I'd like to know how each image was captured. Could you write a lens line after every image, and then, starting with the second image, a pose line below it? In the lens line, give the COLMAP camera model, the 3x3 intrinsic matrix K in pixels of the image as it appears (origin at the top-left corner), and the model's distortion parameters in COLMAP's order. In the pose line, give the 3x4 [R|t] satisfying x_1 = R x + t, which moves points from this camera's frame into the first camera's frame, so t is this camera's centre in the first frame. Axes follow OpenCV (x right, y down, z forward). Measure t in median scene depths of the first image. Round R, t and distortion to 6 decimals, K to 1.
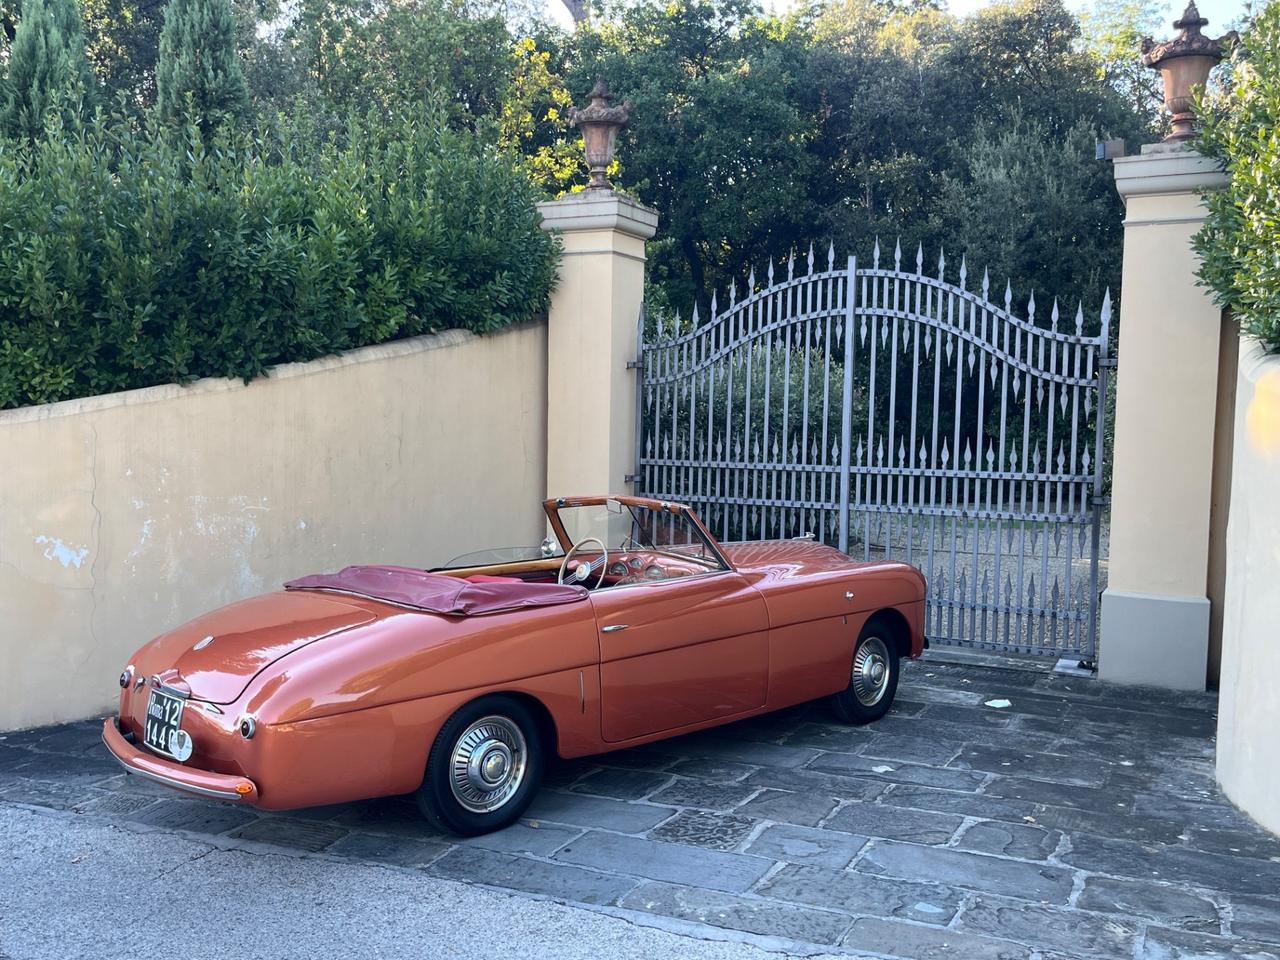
lens RADIAL K [[1176.3, 0, 618.9], [0, 1176.3, 492.4], [0, 0, 1]] dist [0.051657, -0.049938]
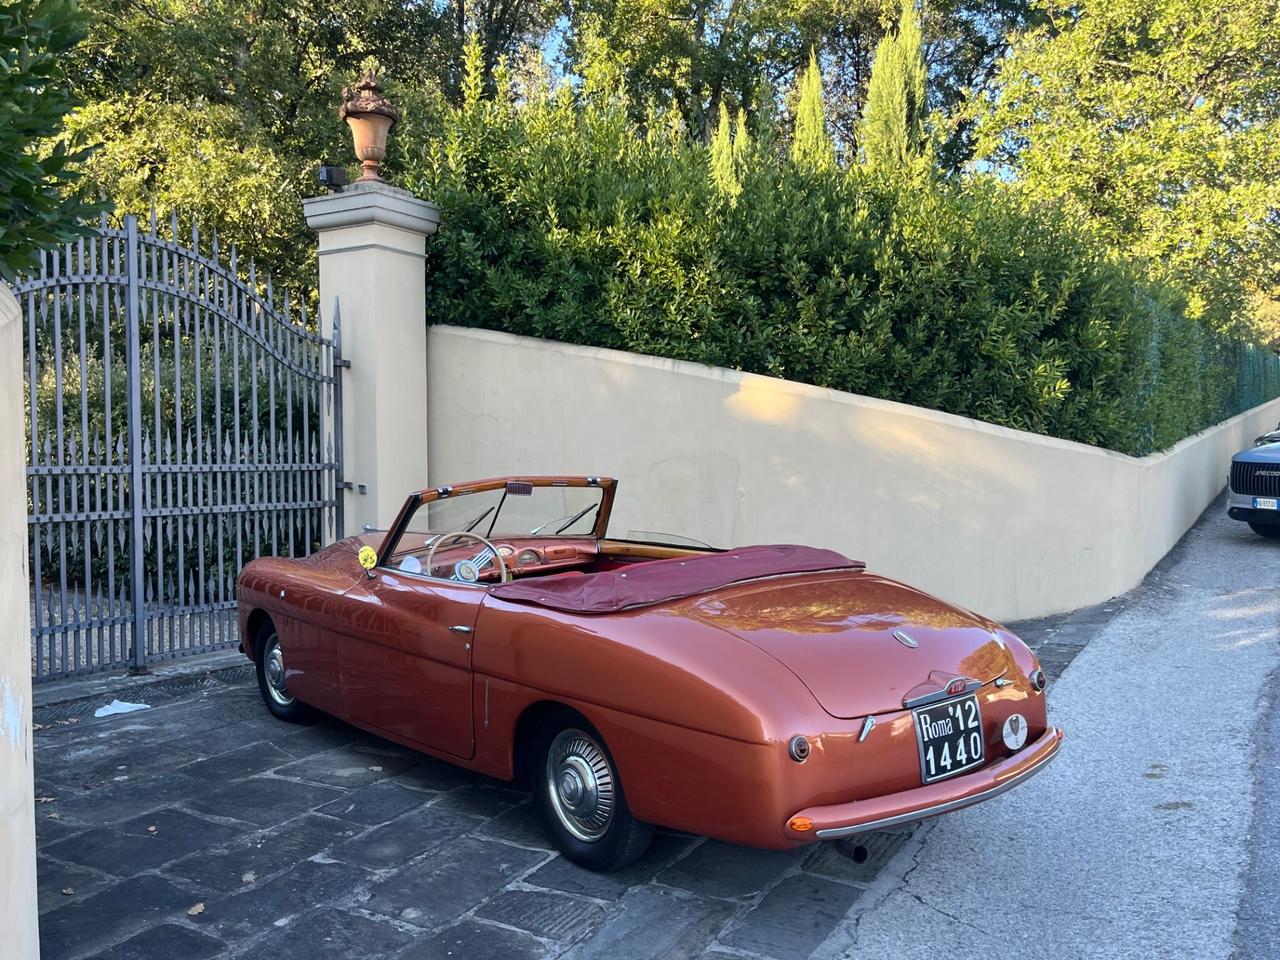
lens RADIAL K [[1135.0, 0, 631.7], [0, 1135.0, 504.3], [0, 0, 1]] dist [0.060439, -0.063327]
pose [[0.062901, -0.059771, 0.996228, -0.657050], [0.076871, 0.995530, 0.054875, -0.013200], [-0.995055, 0.073129, 0.067214, 0.649957]]
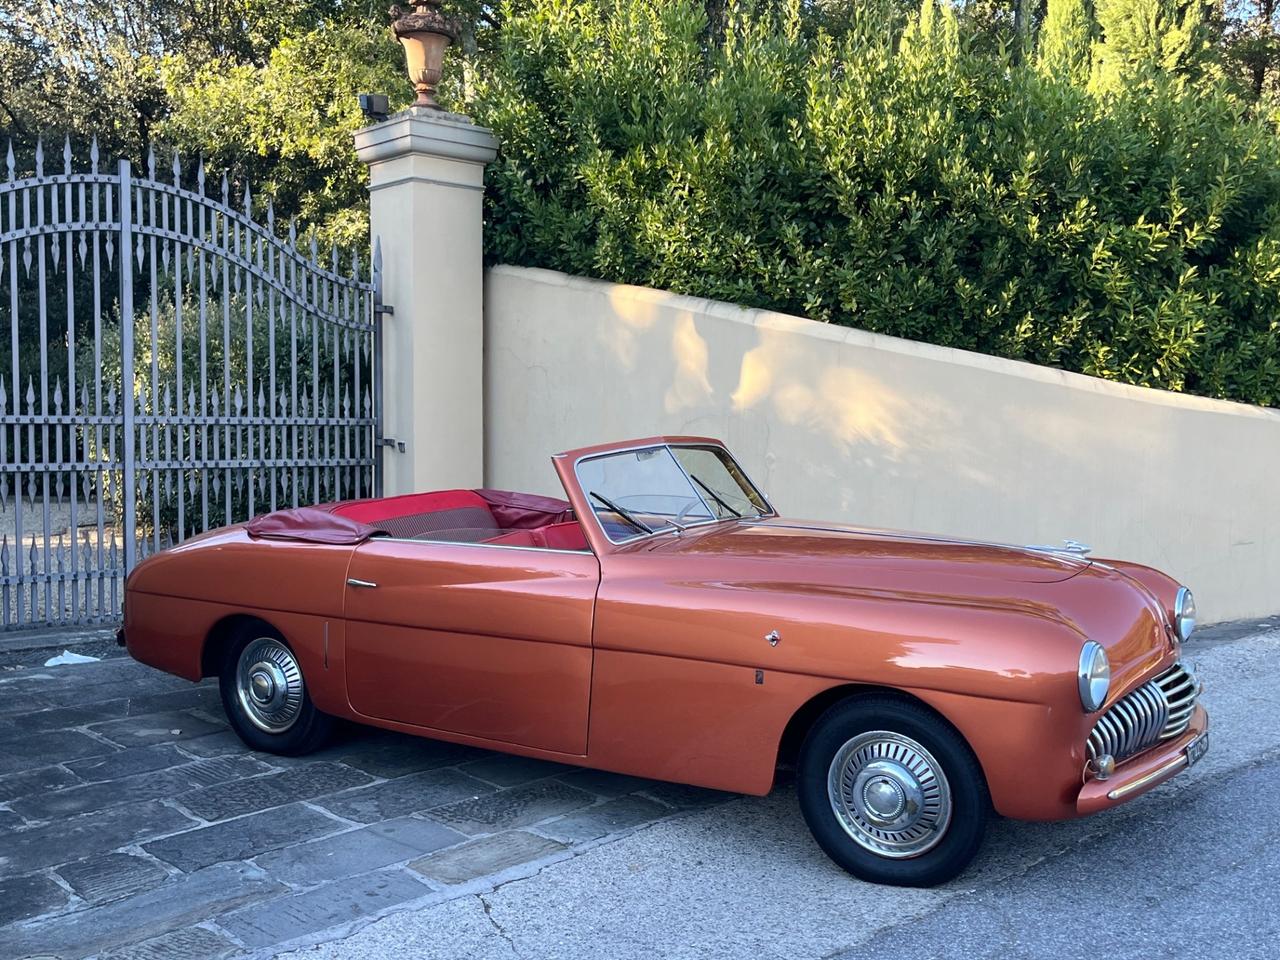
lens RADIAL K [[1365.5, 0, 653.5], [0, 1365.5, 508.4], [0, 0, 1]] dist [0.057265, -0.068731]
pose [[0.362093, -0.076035, 0.929036, -0.624937], [0.064340, 0.996329, 0.056466, 0.012339], [-0.929919, 0.039328, 0.365656, 0.339157]]
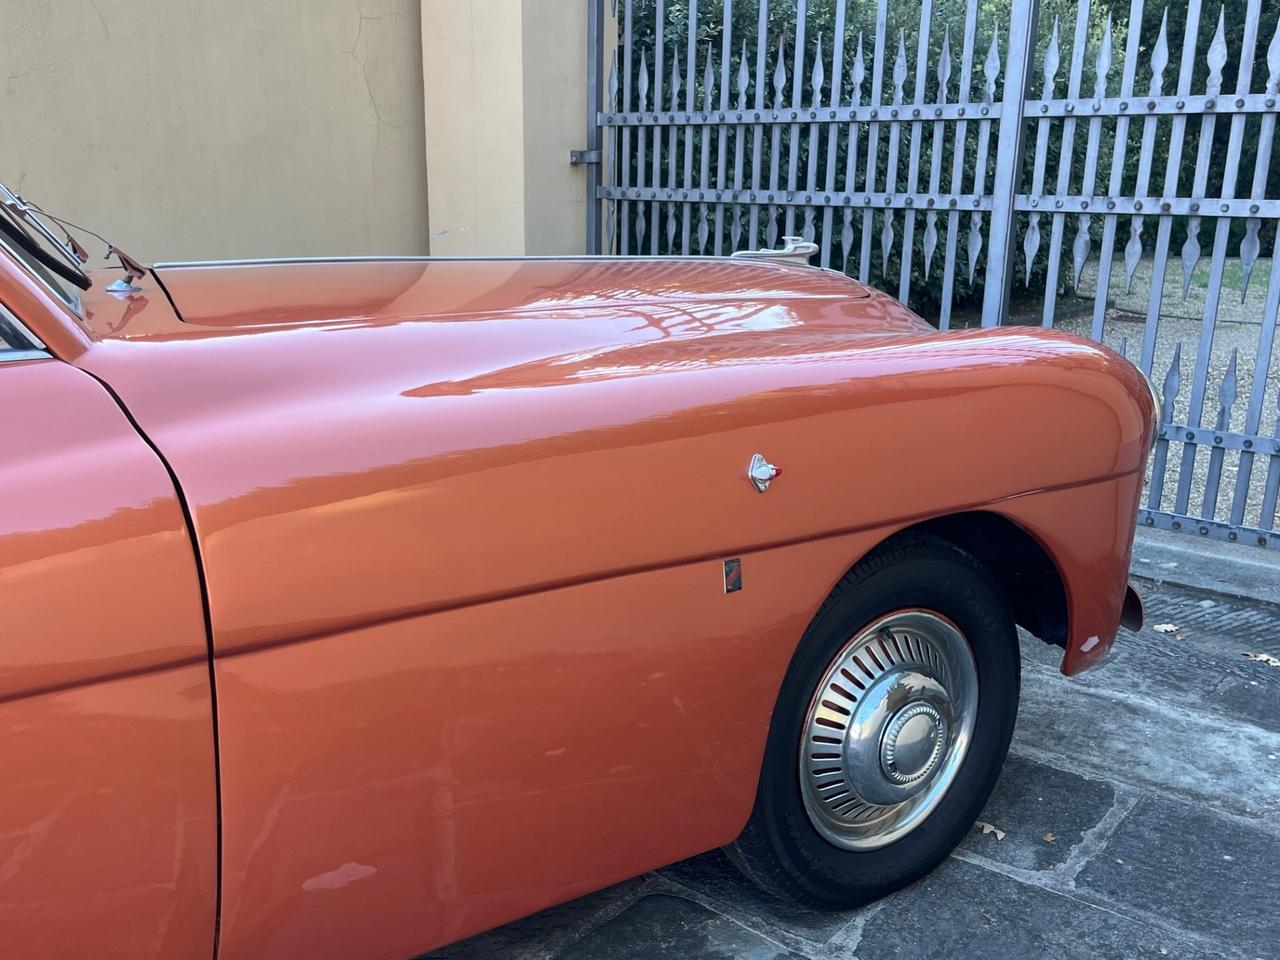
lens RADIAL K [[1176.1, 0, 622.2], [0, 1176.1, 498.8], [0, 0, 1]] dist [0.063540, -0.070100]
pose [[0.975754, 0.053075, -0.212337, 0.168502], [-0.009751, 0.979731, 0.200081, 0.035595], [0.218653, -0.193160, 0.956494, 0.592075]]
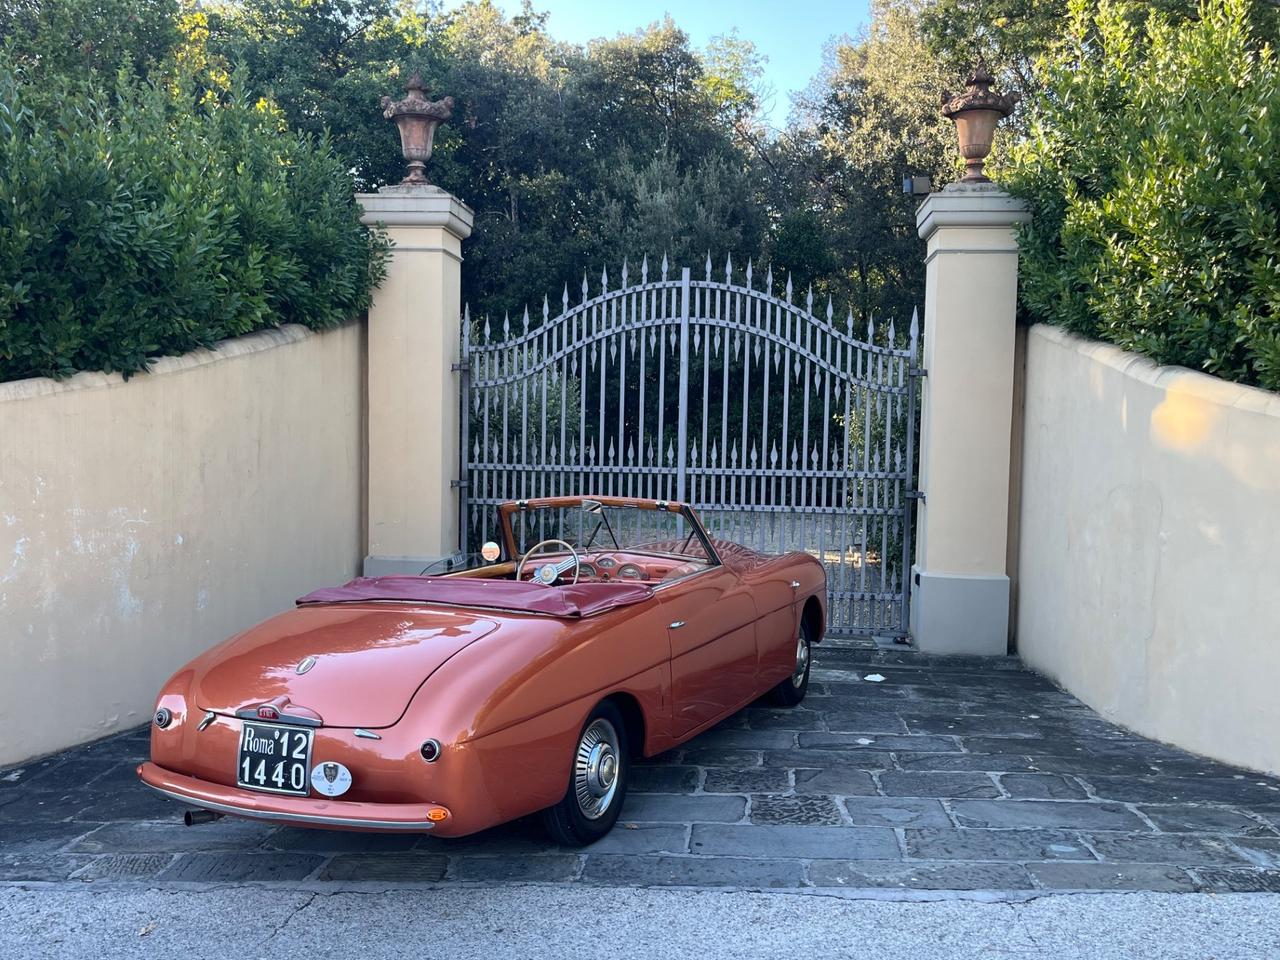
lens RADIAL K [[1176.1, 0, 622.2], [0, 1176.1, 498.8], [0, 0, 1]] dist [0.063540, -0.070100]
pose [[0.932066, -0.022145, 0.361610, -0.258270], [0.023385, 0.999726, 0.000947, 0.003526], [-0.361532, 0.007574, 0.932329, 0.046071]]
